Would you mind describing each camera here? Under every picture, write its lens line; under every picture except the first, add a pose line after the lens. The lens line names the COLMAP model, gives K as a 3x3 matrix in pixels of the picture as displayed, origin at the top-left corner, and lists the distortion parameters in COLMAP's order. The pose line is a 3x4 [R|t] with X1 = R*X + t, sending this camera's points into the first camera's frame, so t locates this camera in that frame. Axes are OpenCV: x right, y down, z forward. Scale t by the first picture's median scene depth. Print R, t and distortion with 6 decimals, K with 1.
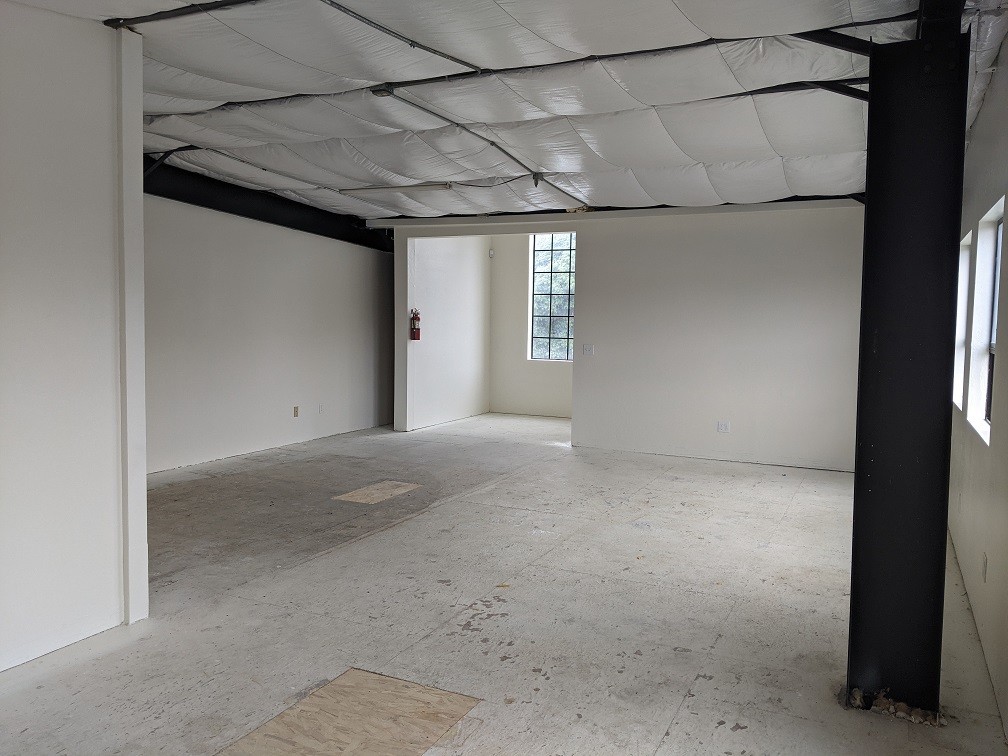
lens RADIAL K [[799.2, 0, 503.1], [0, 799.2, 374.6], [0, 0, 1]] dist [0.063045, -0.087517]
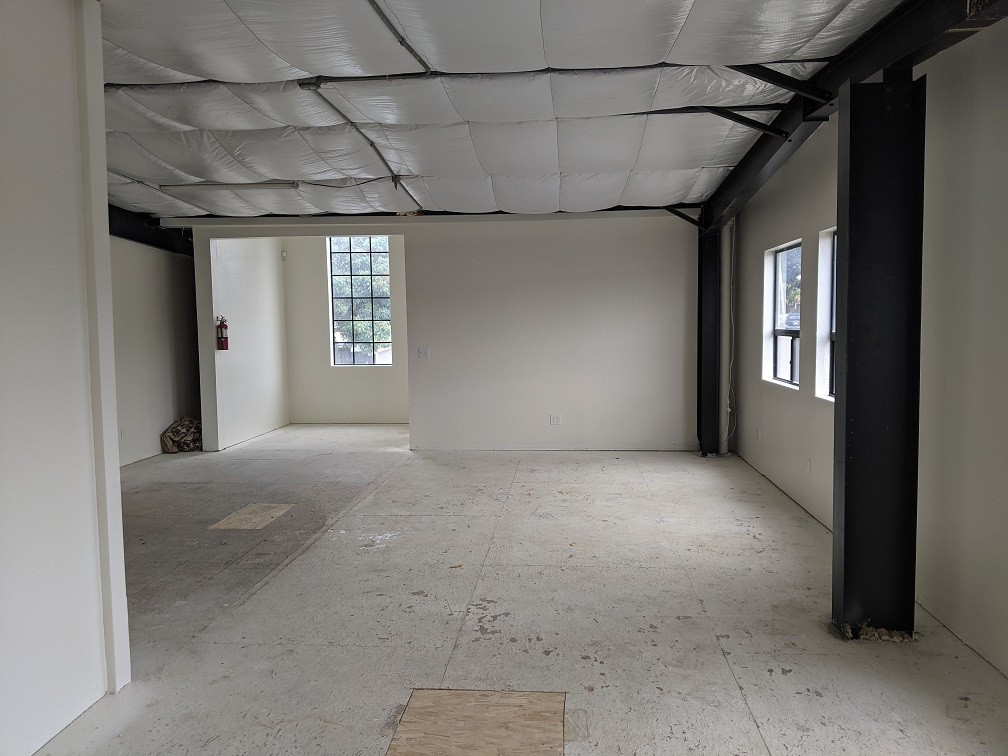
lens RADIAL K [[799.2, 0, 509.6], [0, 799.2, 384.8], [0, 0, 1]] dist [0.063045, -0.087517]
pose [[0.932594, -0.056483, 0.356480, -0.281683], [0.053012, 0.998403, 0.019509, -0.008897], [-0.357013, 0.000704, 0.934099, 0.039806]]
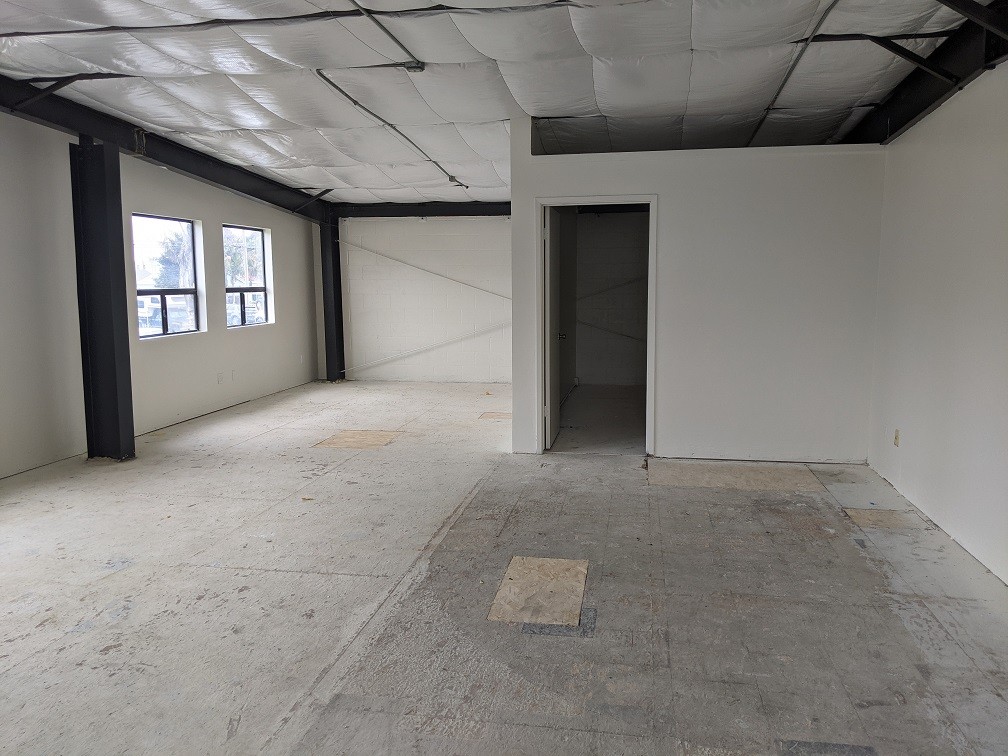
lens RADIAL K [[799.2, 0, 505.2], [0, 799.2, 377.2], [0, 0, 1]] dist [0.063045, -0.087517]
pose [[-0.963434, 0.021684, -0.267067, 0.029543], [-0.030139, 0.981625, 0.188425, -0.151055], [0.266245, 0.189584, -0.945077, 2.092609]]
